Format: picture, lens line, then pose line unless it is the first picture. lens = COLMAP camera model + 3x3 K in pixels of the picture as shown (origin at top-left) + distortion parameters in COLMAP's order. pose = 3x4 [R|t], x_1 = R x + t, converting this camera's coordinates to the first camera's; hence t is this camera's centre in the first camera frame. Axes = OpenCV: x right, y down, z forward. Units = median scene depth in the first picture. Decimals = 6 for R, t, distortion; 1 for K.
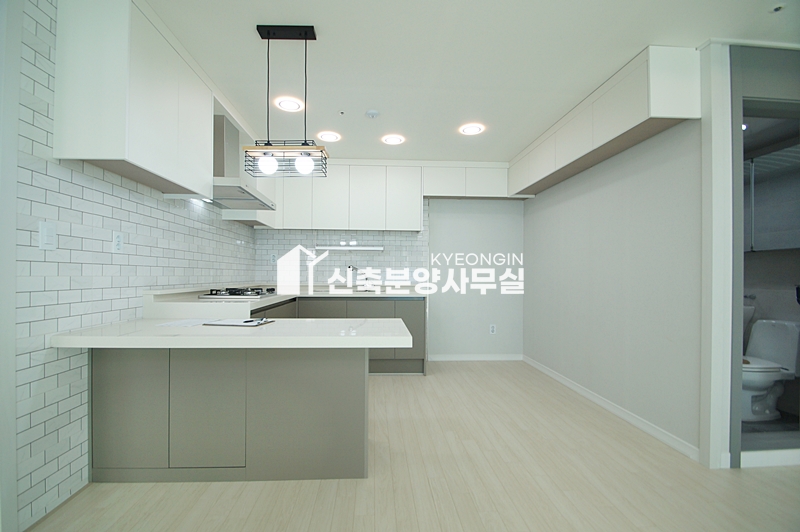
lens RADIAL K [[354.1, 0, 390.3], [0, 354.1, 274.3], [0, 0, 1]] dist [0.001827, -0.010977]
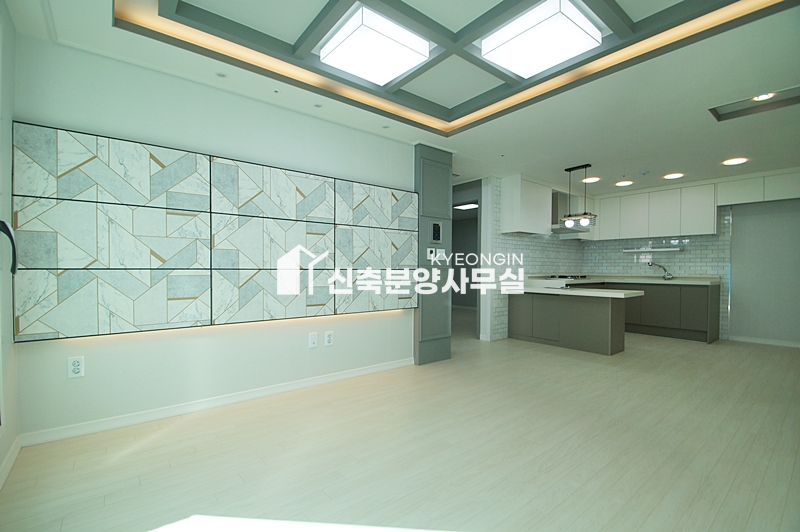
lens RADIAL K [[354.1, 0, 390.3], [0, 354.1, 274.3], [0, 0, 1]] dist [0.001827, -0.010977]
pose [[0.577574, 0.009215, -0.816287, 0.744435], [-0.000227, 0.999938, 0.011127, 0.013682], [0.816339, -0.006241, 0.577540, -1.133541]]
